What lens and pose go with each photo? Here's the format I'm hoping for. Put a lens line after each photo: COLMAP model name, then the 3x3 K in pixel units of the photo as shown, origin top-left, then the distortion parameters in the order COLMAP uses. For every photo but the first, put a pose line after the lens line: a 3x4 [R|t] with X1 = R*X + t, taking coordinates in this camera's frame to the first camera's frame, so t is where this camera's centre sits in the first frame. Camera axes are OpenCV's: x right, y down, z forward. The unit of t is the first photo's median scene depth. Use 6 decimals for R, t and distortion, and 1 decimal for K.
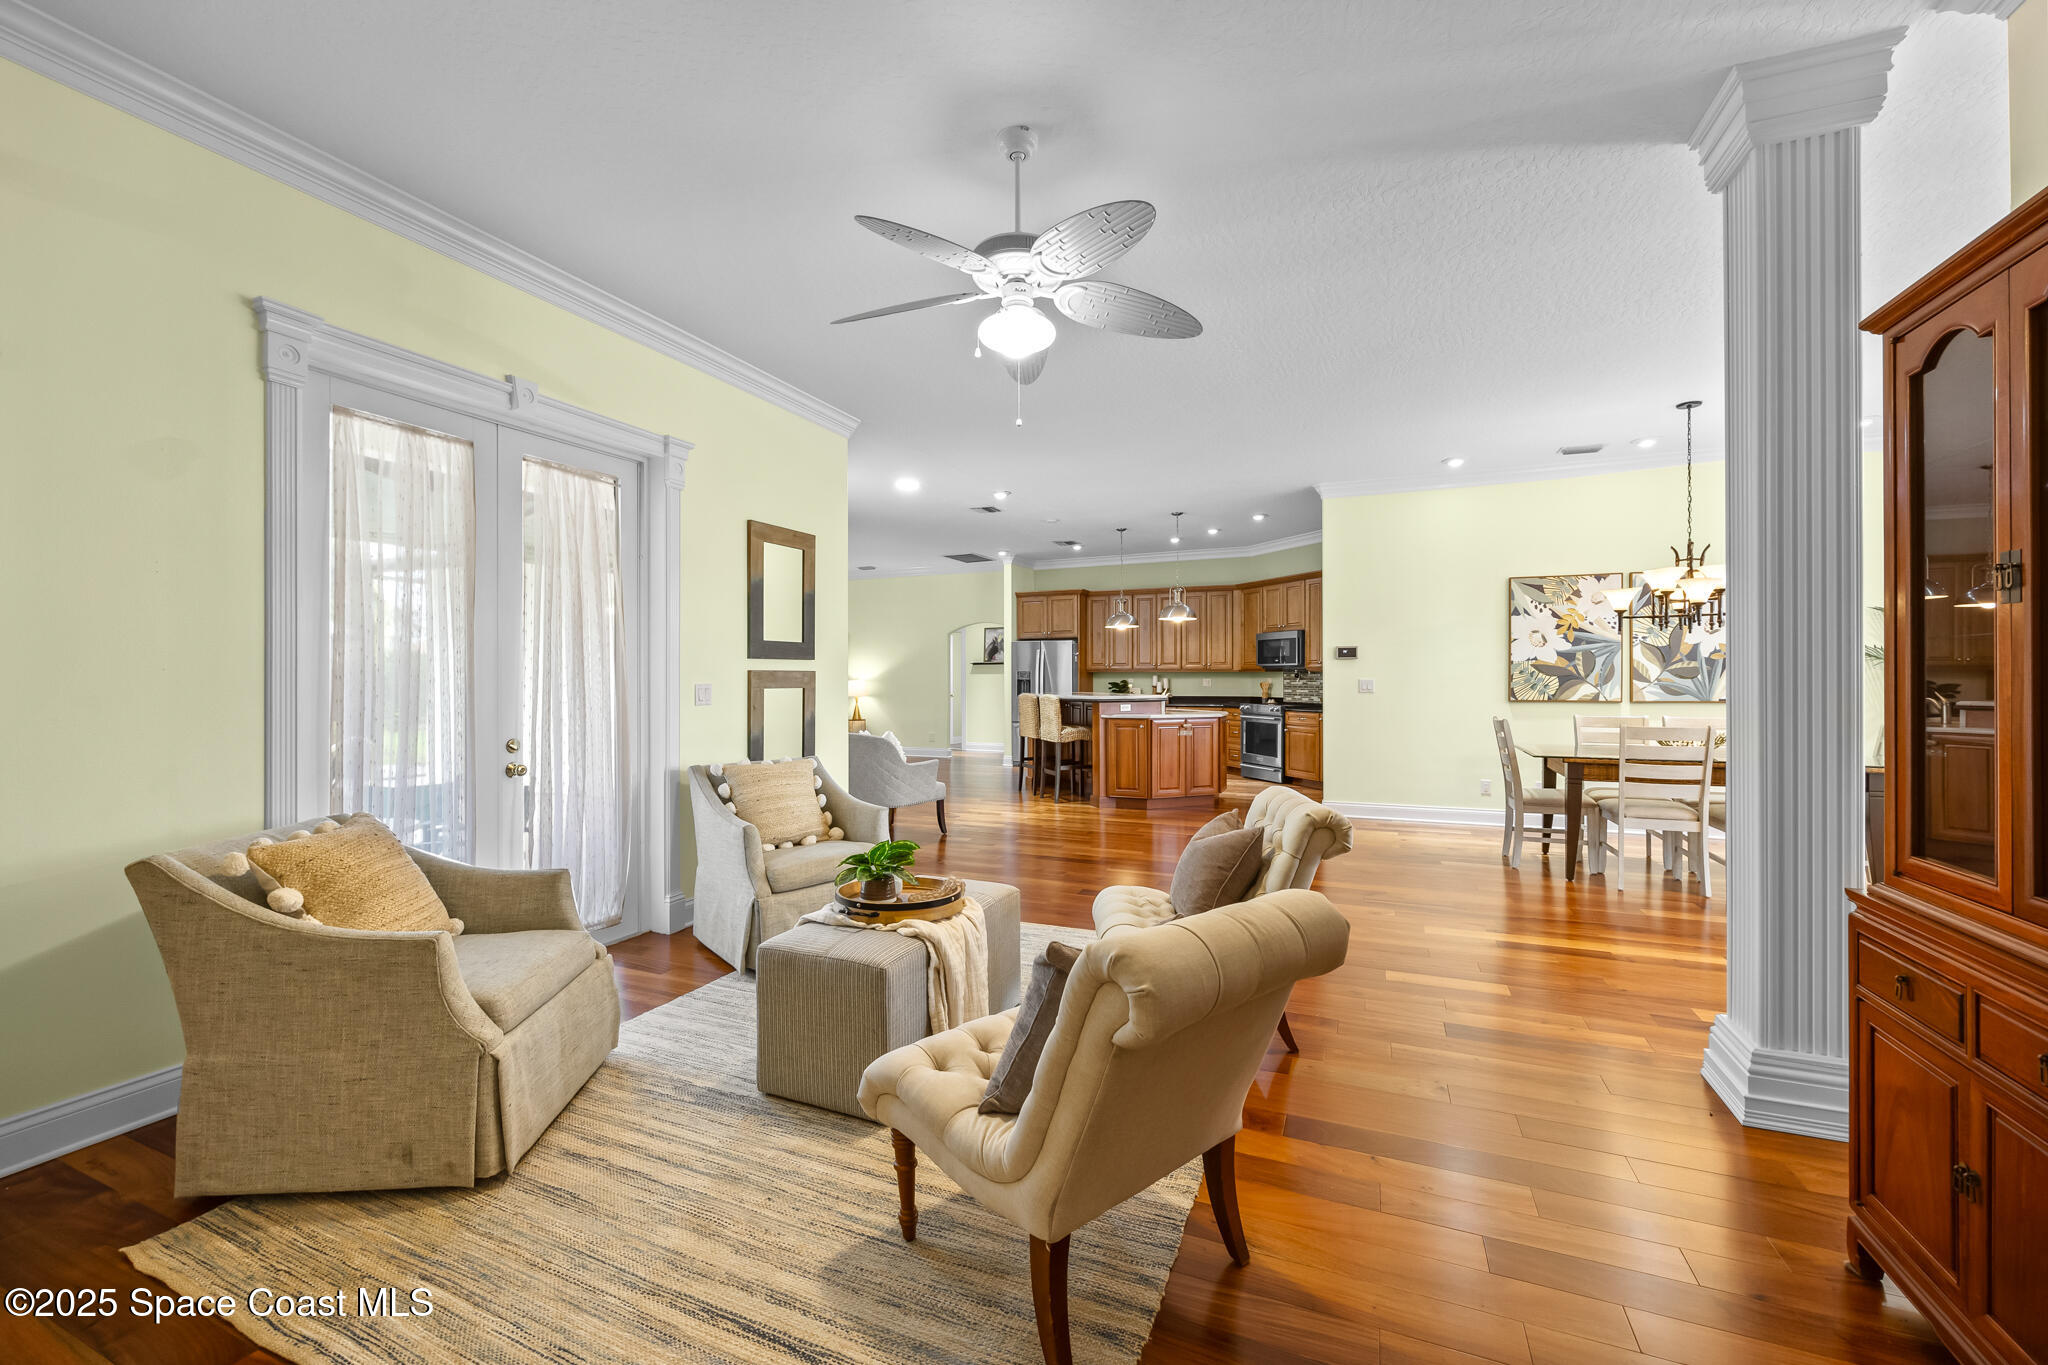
lens RADIAL K [[821.5, 0, 1018.5], [0, 821.5, 676.5], [0, 0, 1]] dist [-0.008789, 0.001715]
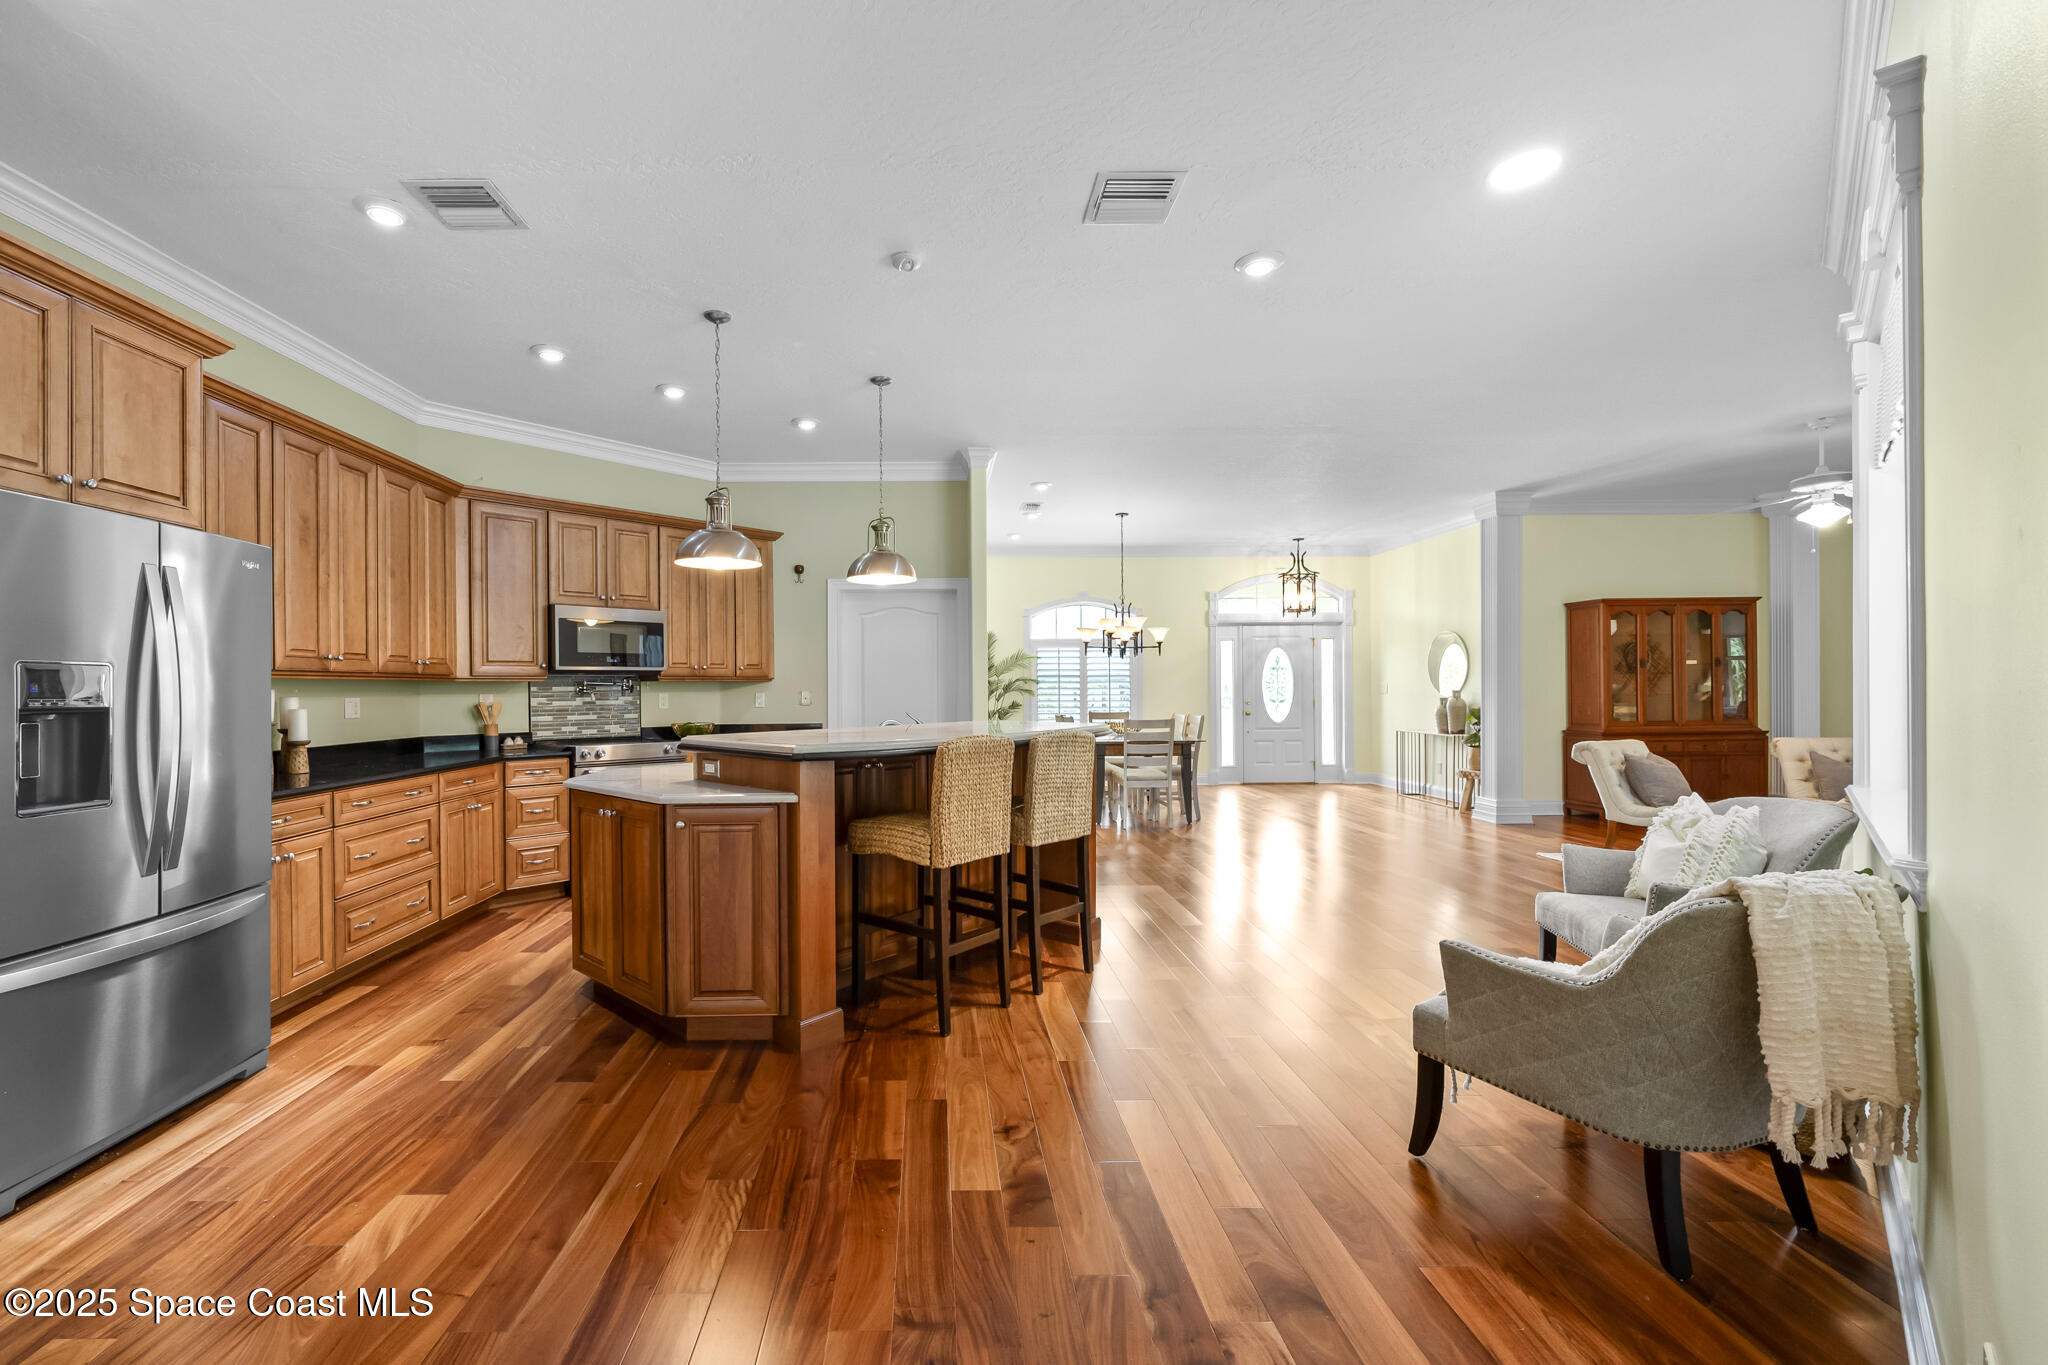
lens RADIAL K [[821.5, 0, 930.6], [0, 821.5, 694.2], [0, 0, 1]] dist [-0.008789, 0.001715]
pose [[-0.378707, -0.003013, 0.925512, -0.352791], [0.008821, 0.999938, 0.006865, 0.000543], [-0.925474, 0.010764, -0.378657, 1.349403]]
